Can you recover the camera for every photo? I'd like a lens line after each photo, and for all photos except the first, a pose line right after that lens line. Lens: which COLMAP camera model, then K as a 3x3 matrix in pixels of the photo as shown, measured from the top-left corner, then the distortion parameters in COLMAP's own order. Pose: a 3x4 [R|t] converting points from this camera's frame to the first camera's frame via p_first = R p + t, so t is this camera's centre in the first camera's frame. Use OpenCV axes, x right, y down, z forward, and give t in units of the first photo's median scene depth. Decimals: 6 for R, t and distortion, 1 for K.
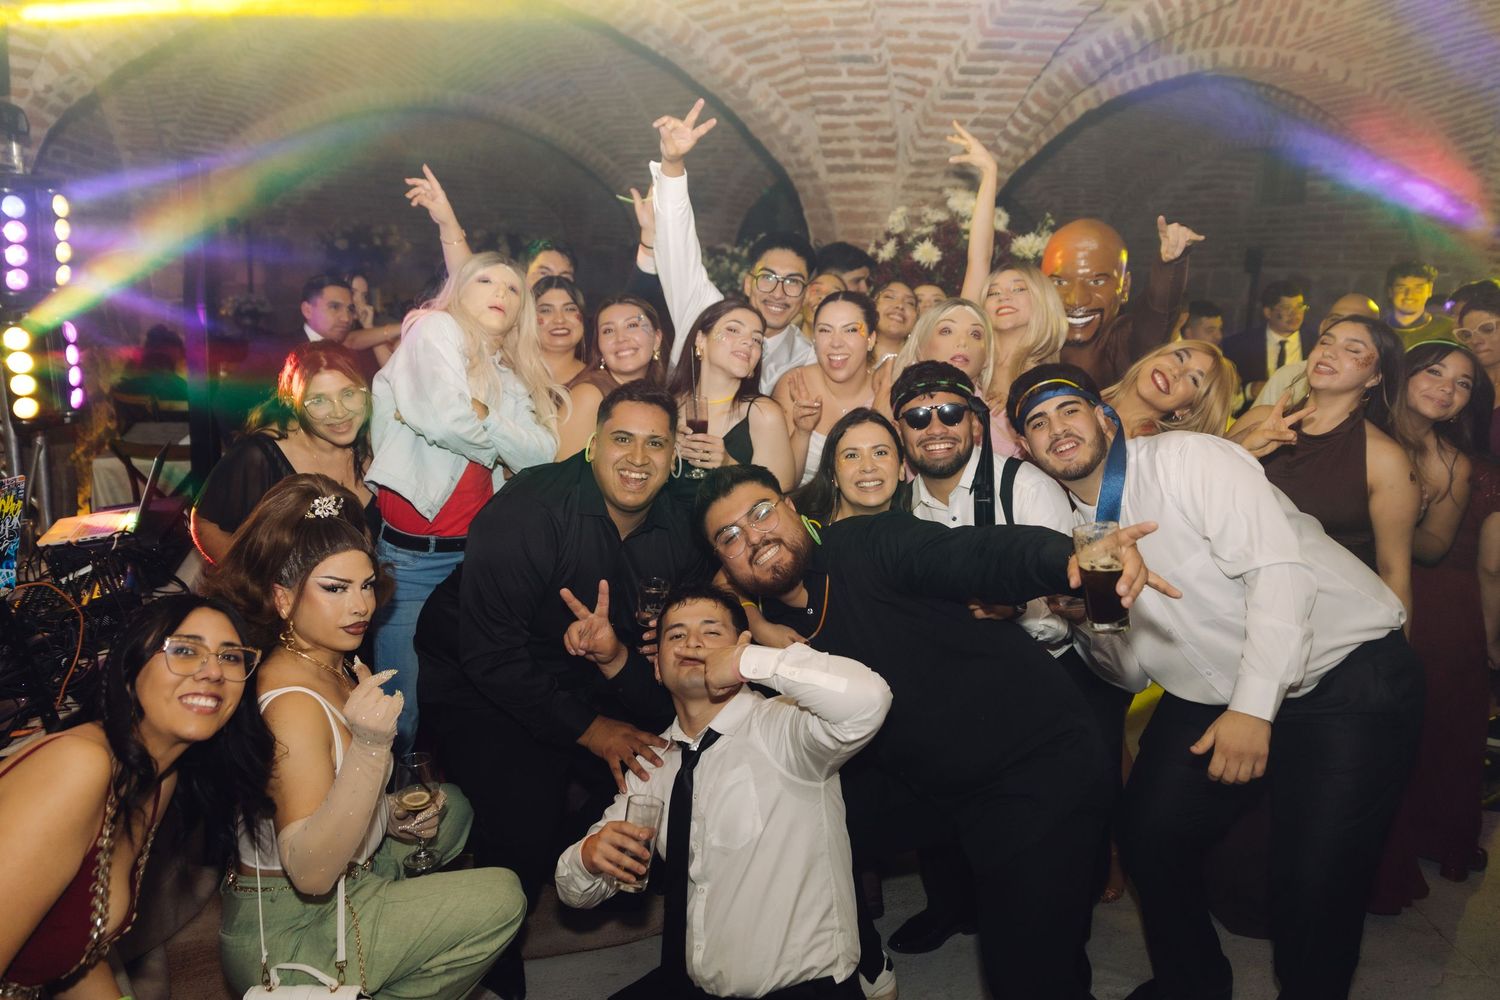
lens RADIAL K [[1058.6, 0, 749.3], [0, 1058.6, 465.3], [0, 0, 1]] dist [-0.001826, 0.000238]
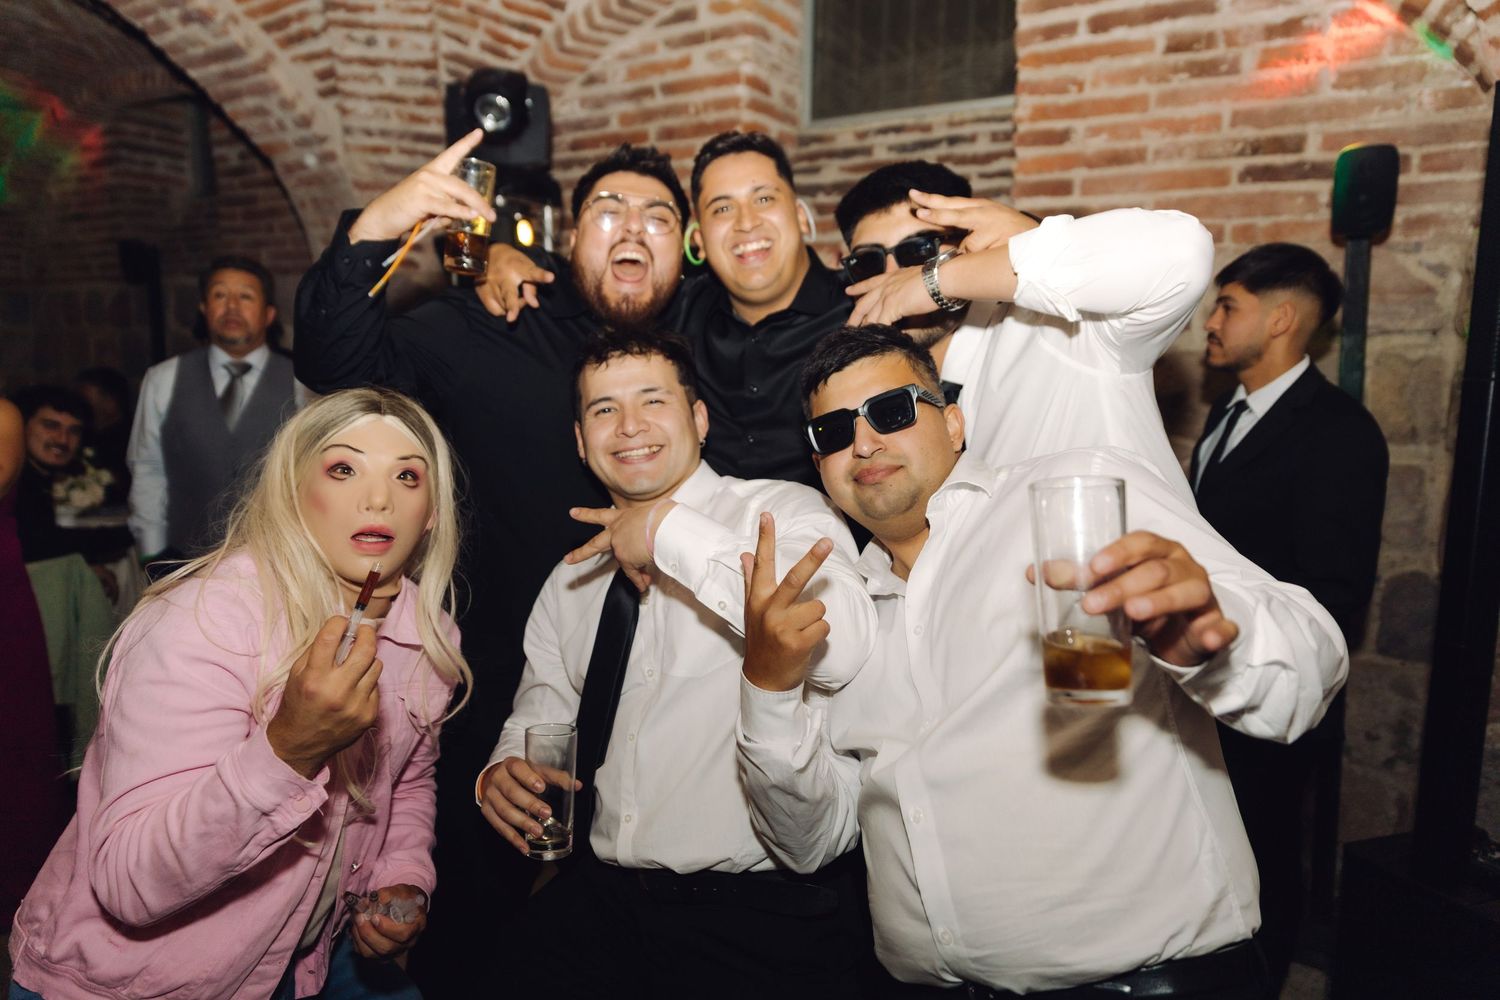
lens RADIAL K [[988.7, 0, 750.0], [0, 988.7, 500.0], [0, 0, 1]] dist [0.003549, -0.006478]
pose [[0.774188, -0.113011, 0.622785, 0.627632], [0.123943, 0.991951, 0.025926, -0.030990], [-0.620702, 0.057118, 0.781963, 0.510118]]
